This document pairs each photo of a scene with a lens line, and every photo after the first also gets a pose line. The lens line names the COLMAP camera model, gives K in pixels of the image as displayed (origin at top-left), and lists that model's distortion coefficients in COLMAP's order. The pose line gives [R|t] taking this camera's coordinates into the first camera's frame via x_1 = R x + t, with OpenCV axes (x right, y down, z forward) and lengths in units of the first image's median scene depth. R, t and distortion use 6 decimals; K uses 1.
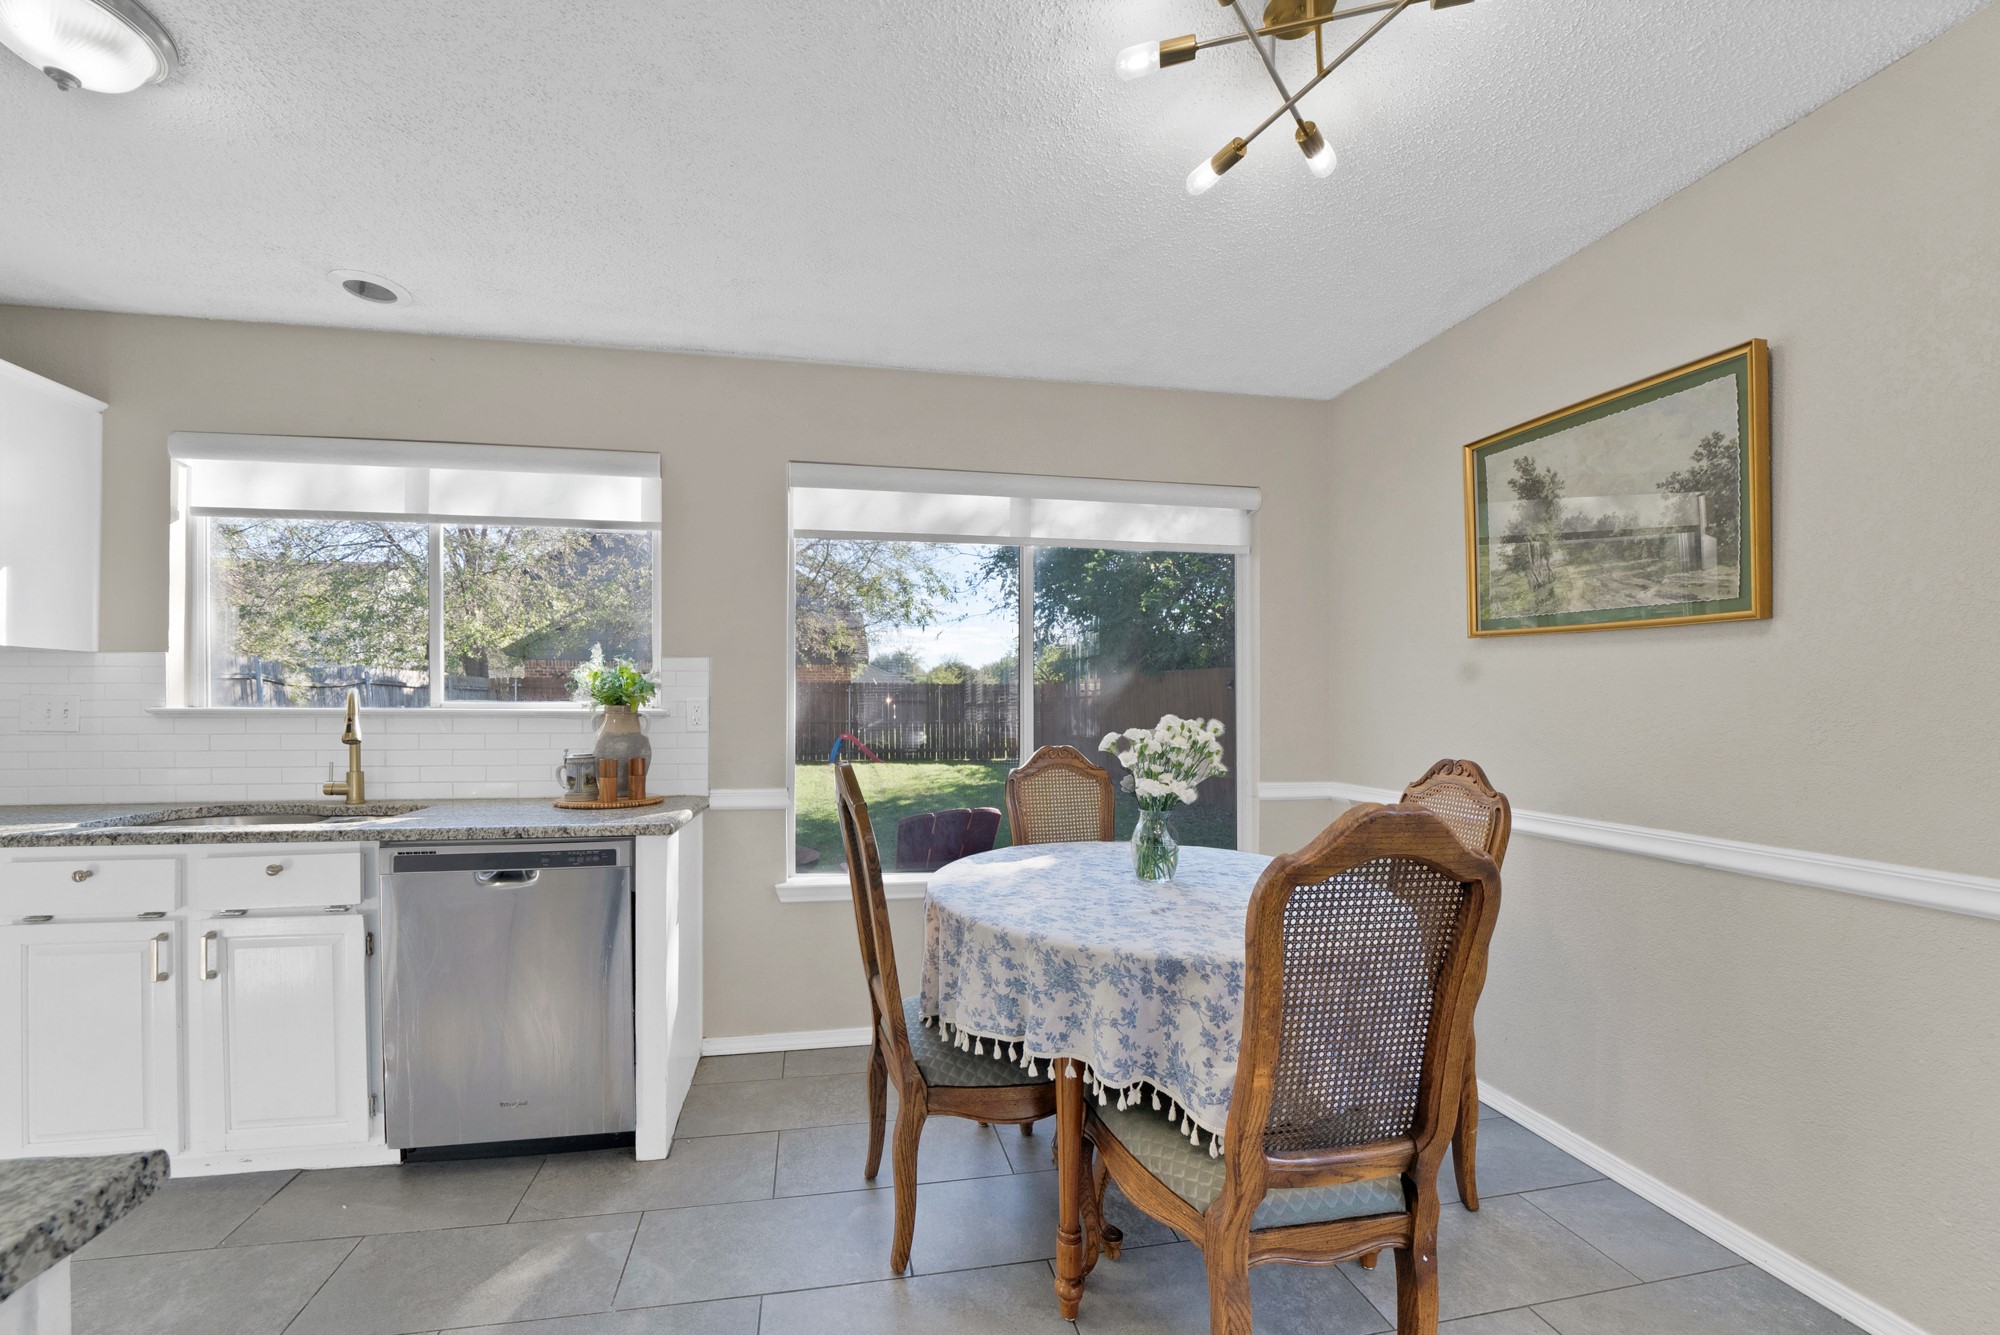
lens RADIAL K [[722.4, 0, 955.4], [0, 722.4, 710.6], [0, 0, 1]] dist [-0.022470, 0.000381]
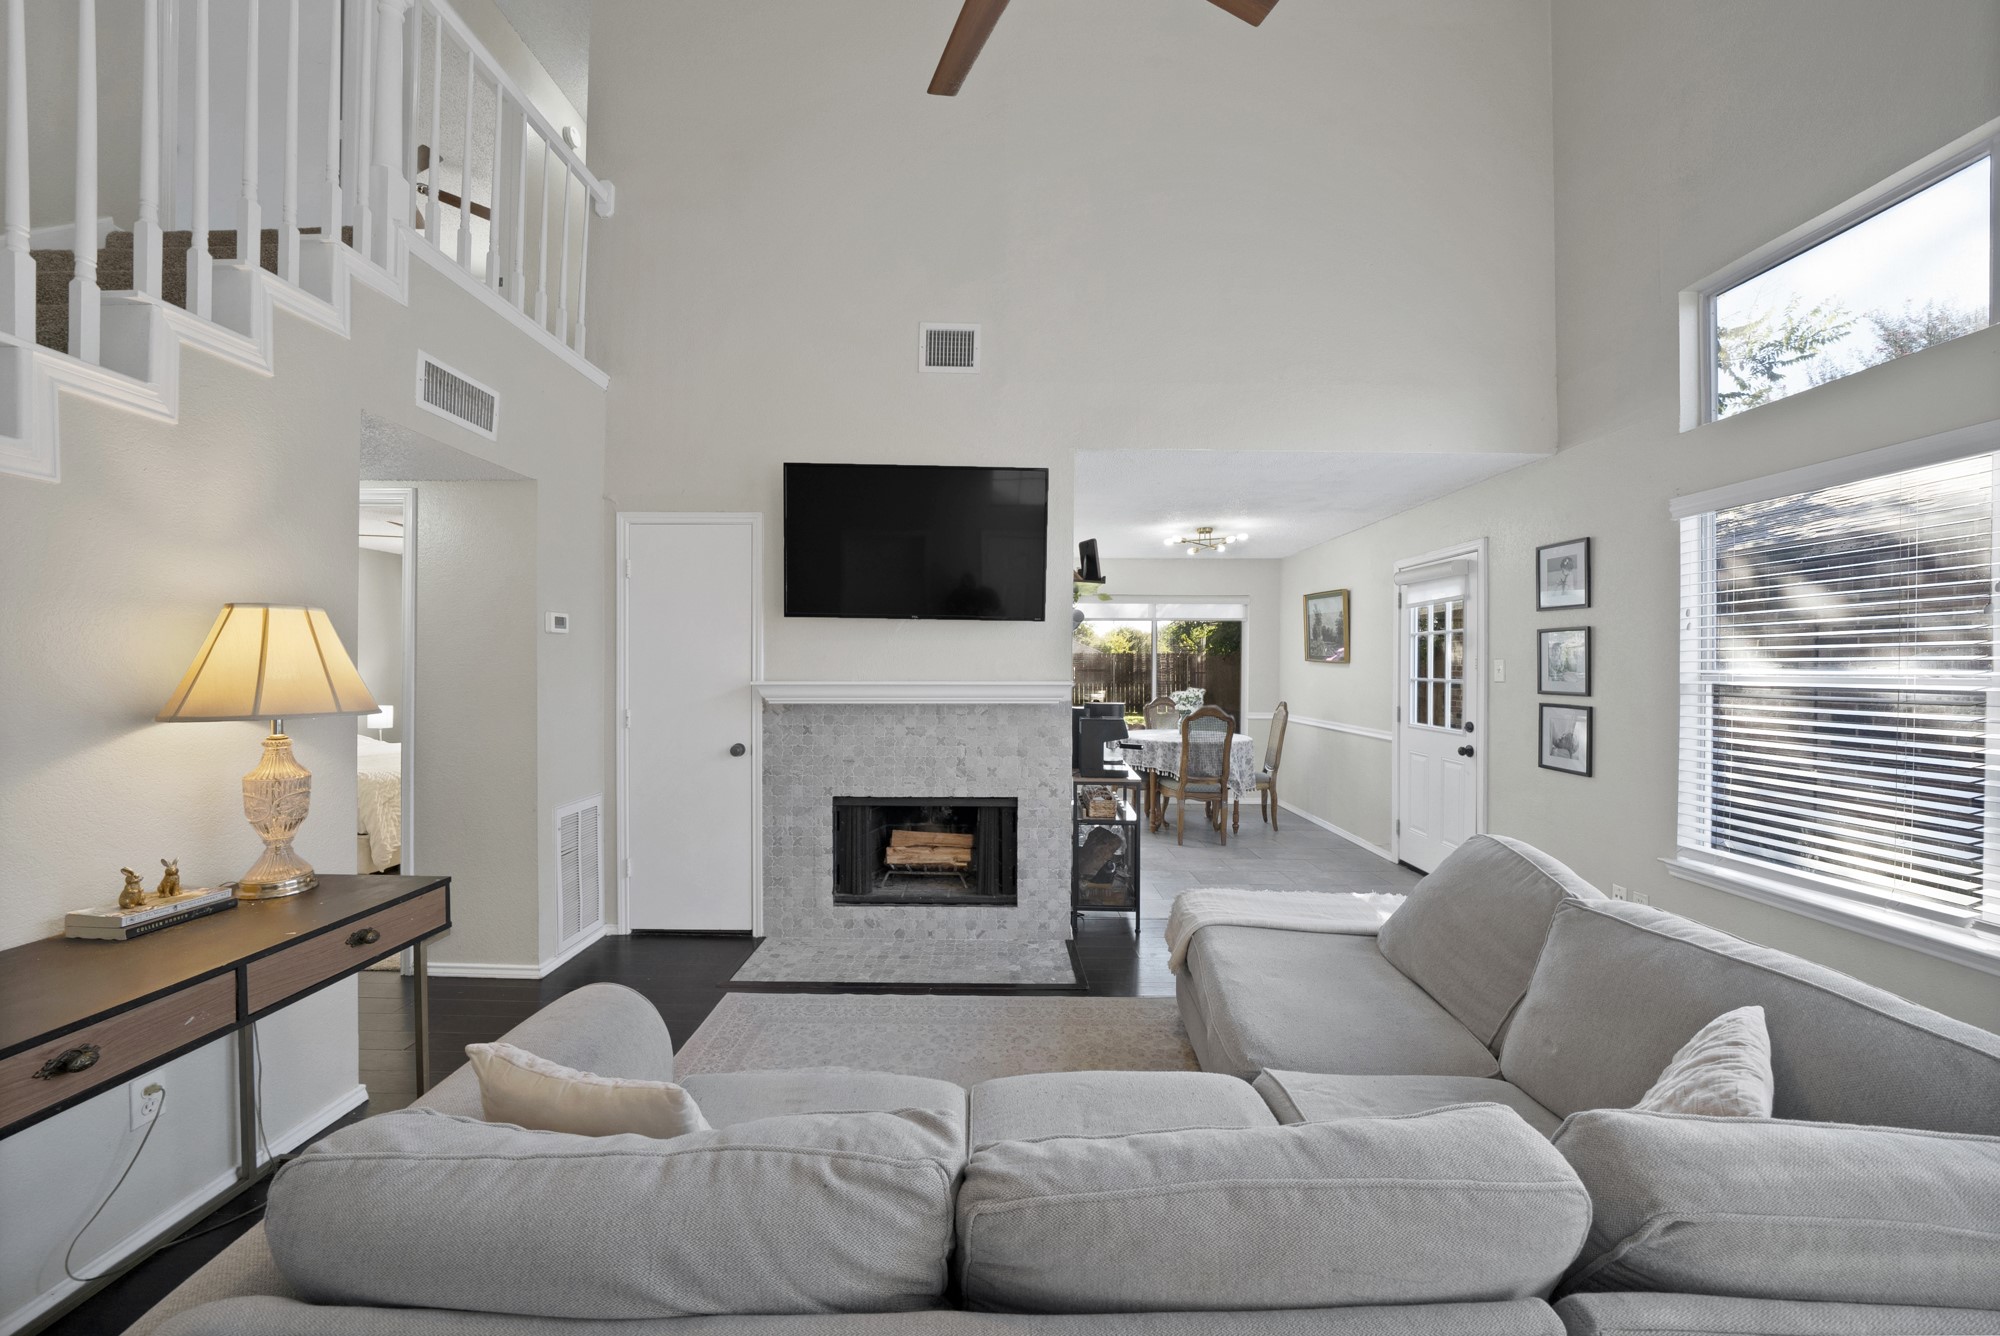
lens RADIAL K [[722.4, 0, 991.6], [0, 722.4, 672.4], [0, 0, 1]] dist [-0.022470, 0.000381]
pose [[0.982991, 0.007158, -0.183513, 0.000257], [-0.007203, 0.999974, 0.000422, -0.052096], [0.183511, 0.000907, 0.983017, -2.268533]]
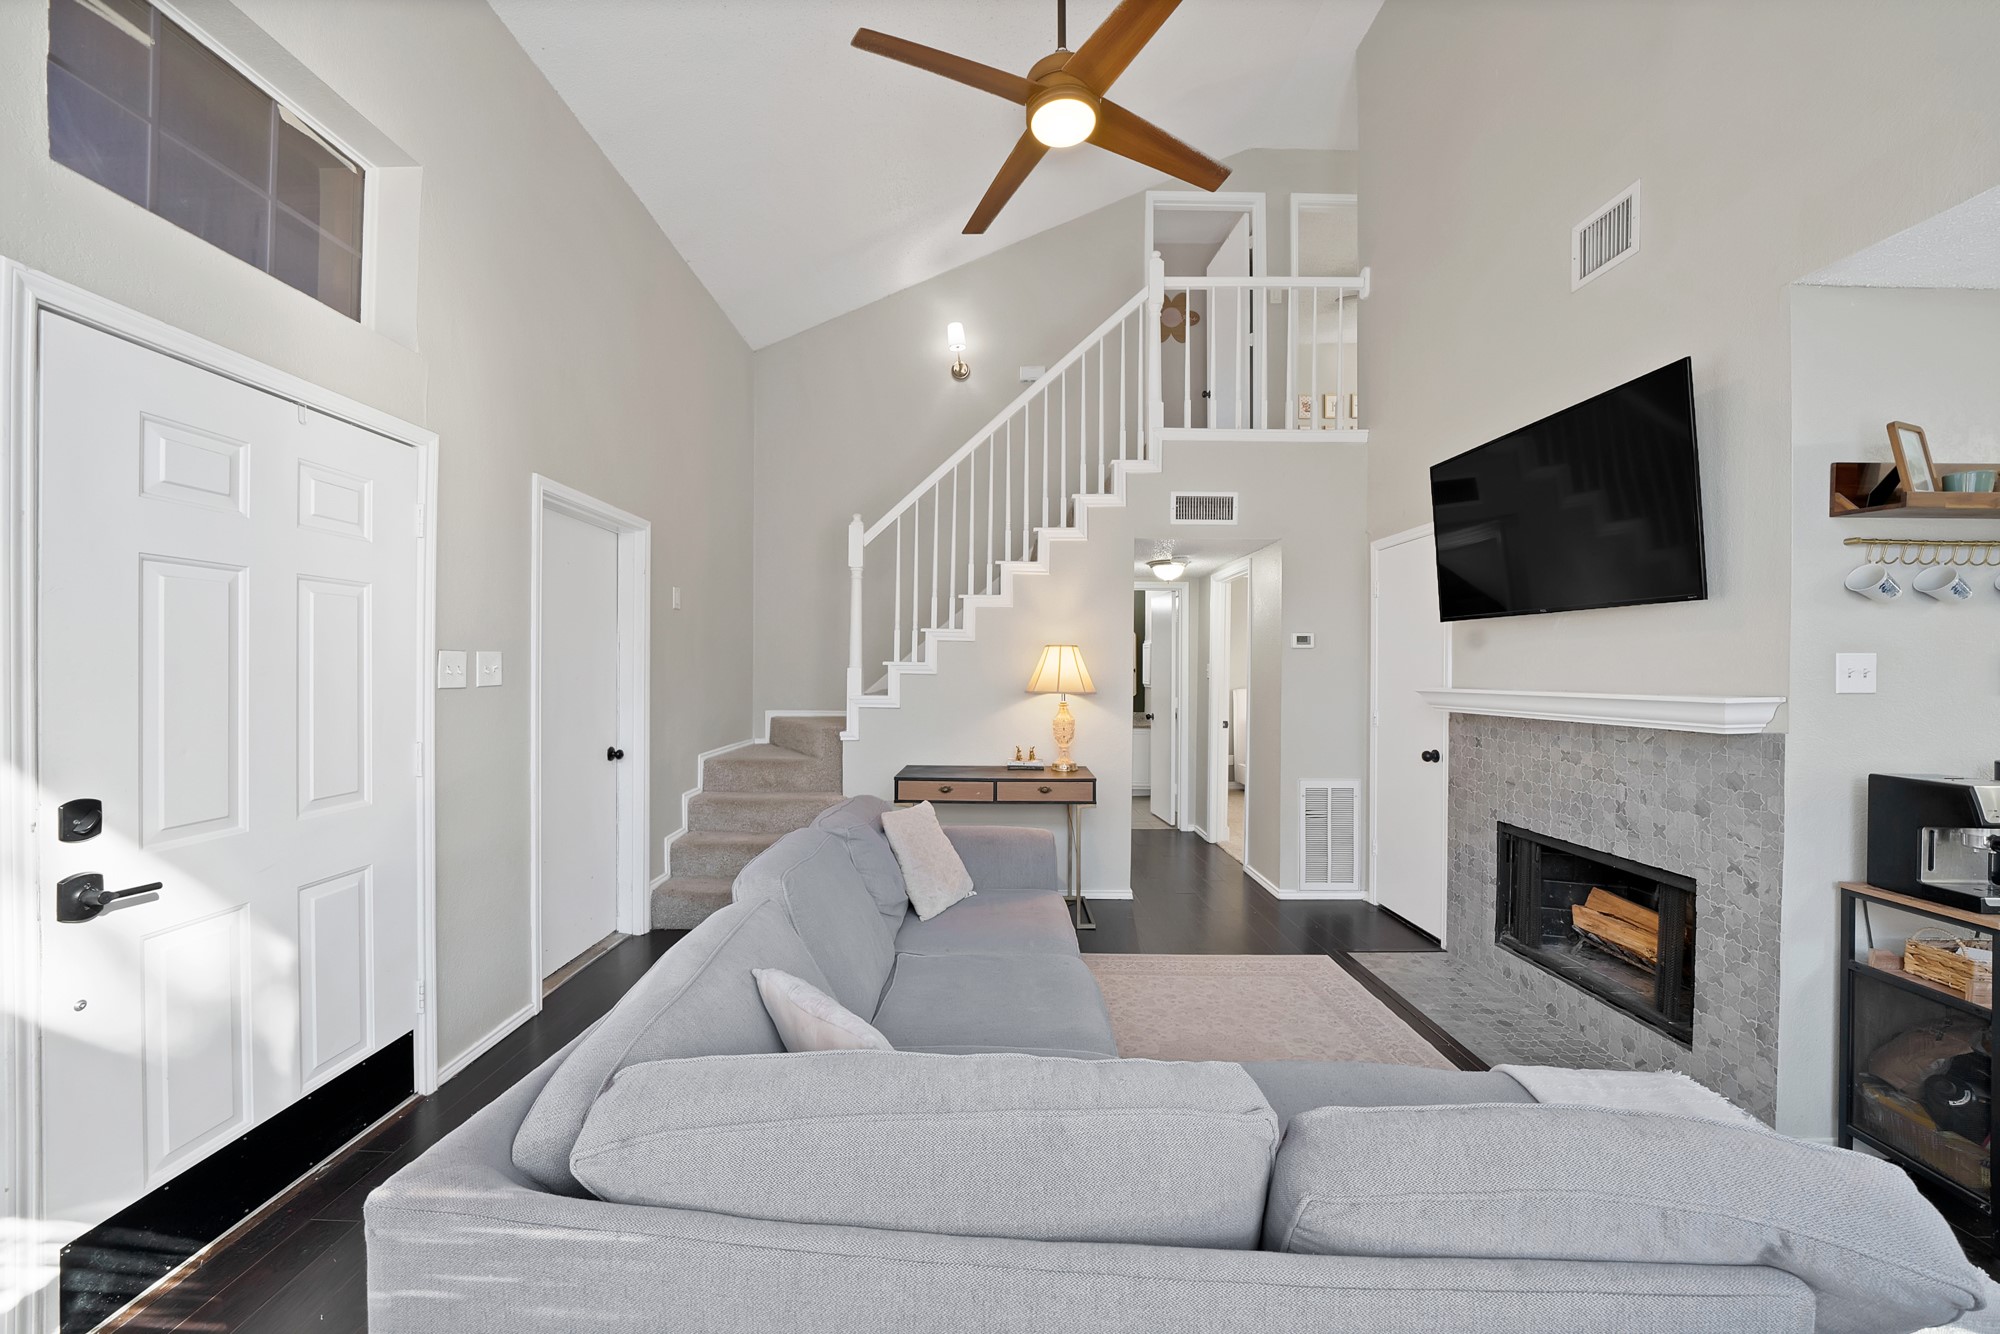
lens RADIAL K [[722.4, 0, 995.5], [0, 722.4, 671.5], [0, 0, 1]] dist [-0.022470, 0.000381]
pose [[-0.183182, -0.000687, -0.983079, 1.011427], [-0.015783, 0.999873, 0.002242, -0.053826], [0.982952, 0.015927, -0.183169, -1.397357]]
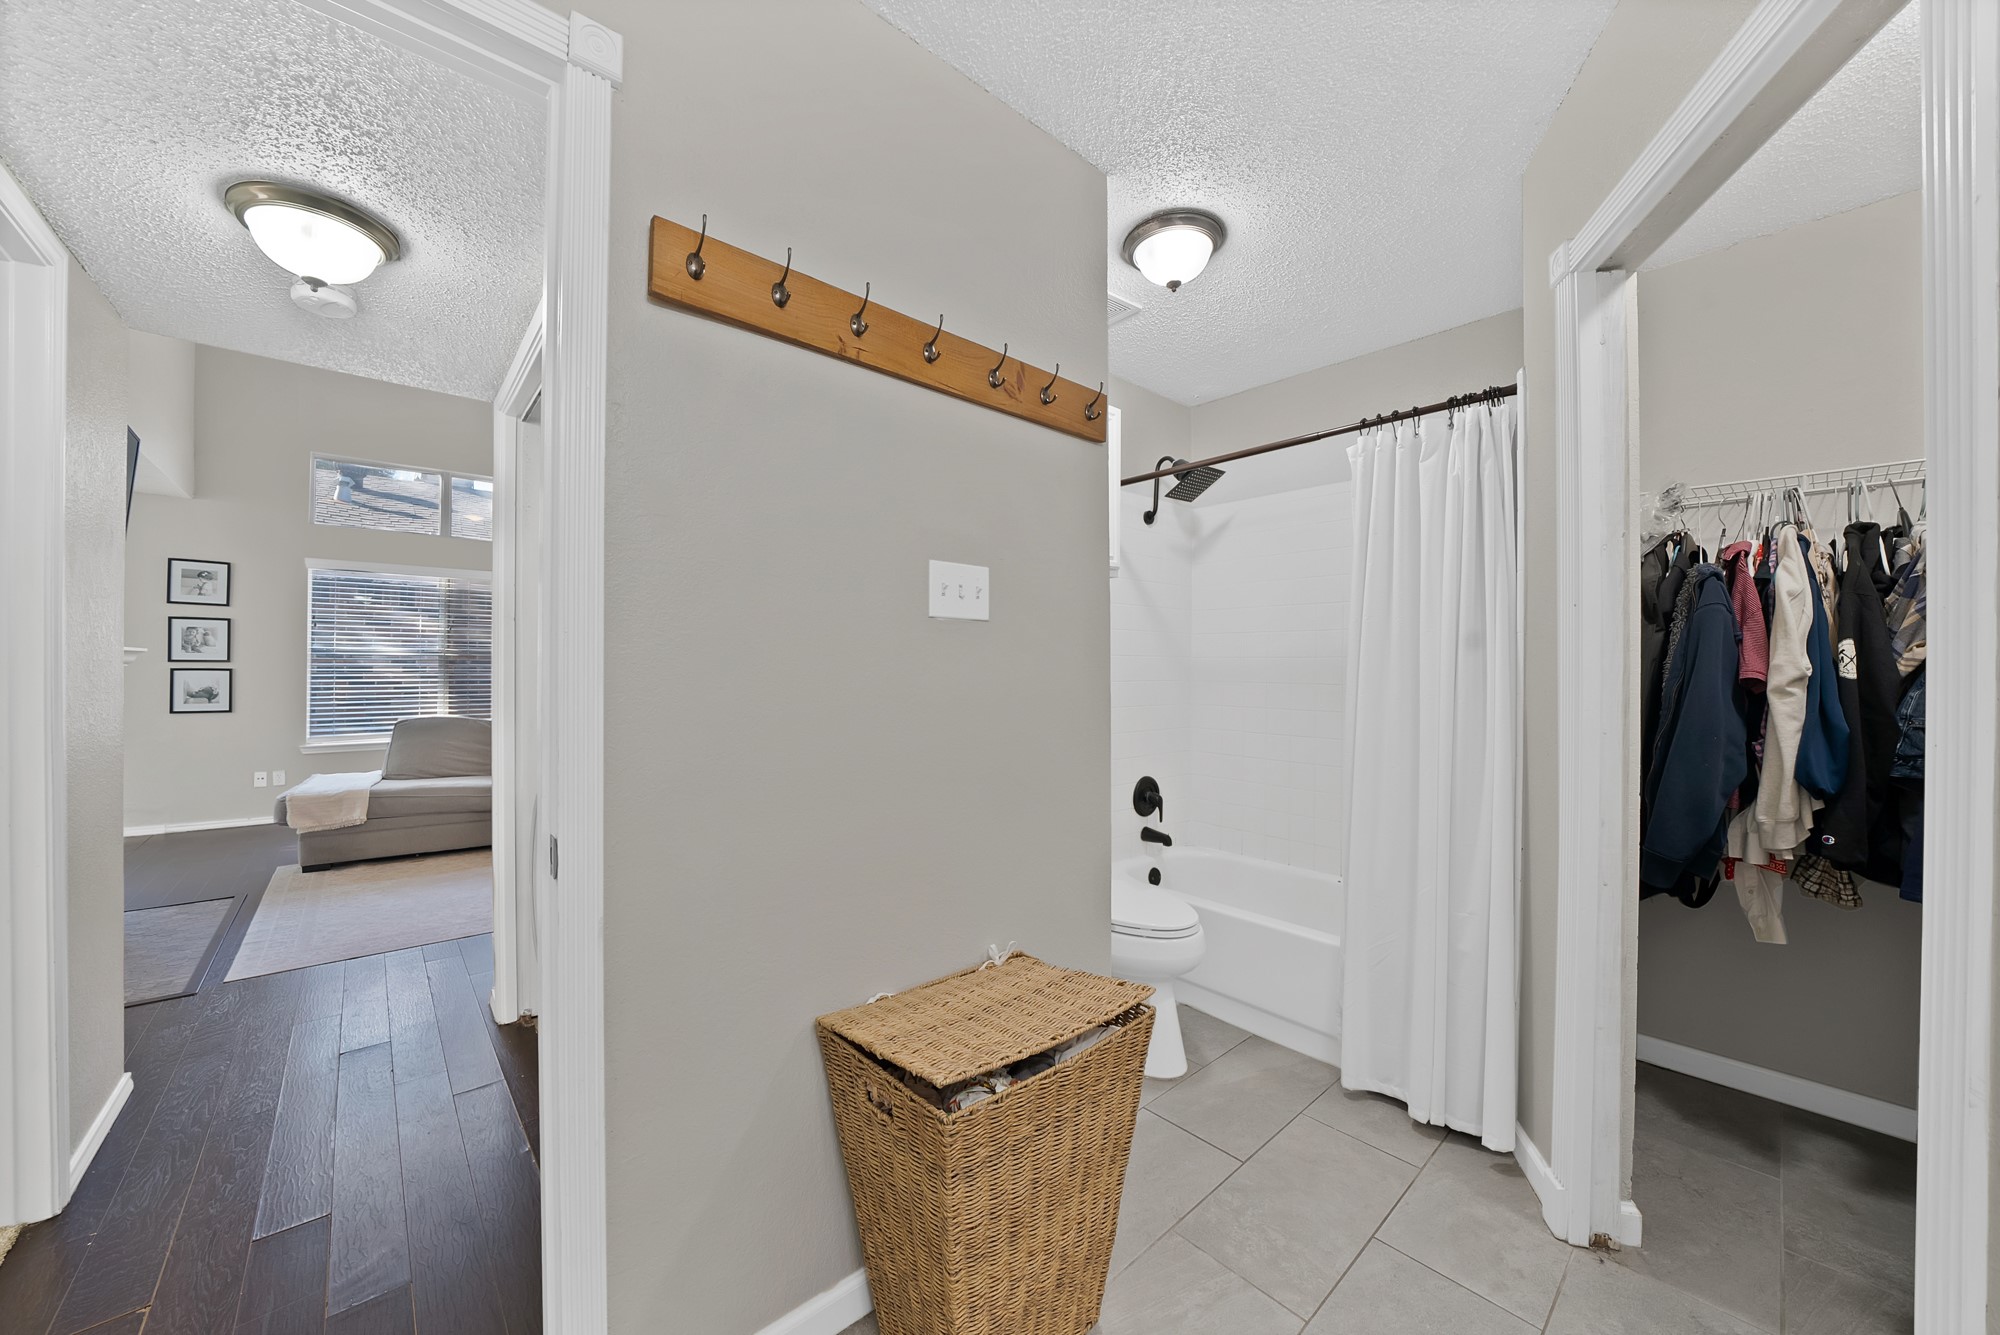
lens RADIAL K [[722.4, 0, 981.4], [0, 722.4, 670.2], [0, 0, 1]] dist [-0.022470, 0.000381]
pose [[-0.505382, -0.003111, 0.862890, -2.617396], [0.003952, 0.999975, 0.005920, 0.020072], [-0.862887, 0.006402, -0.505357, -1.487570]]
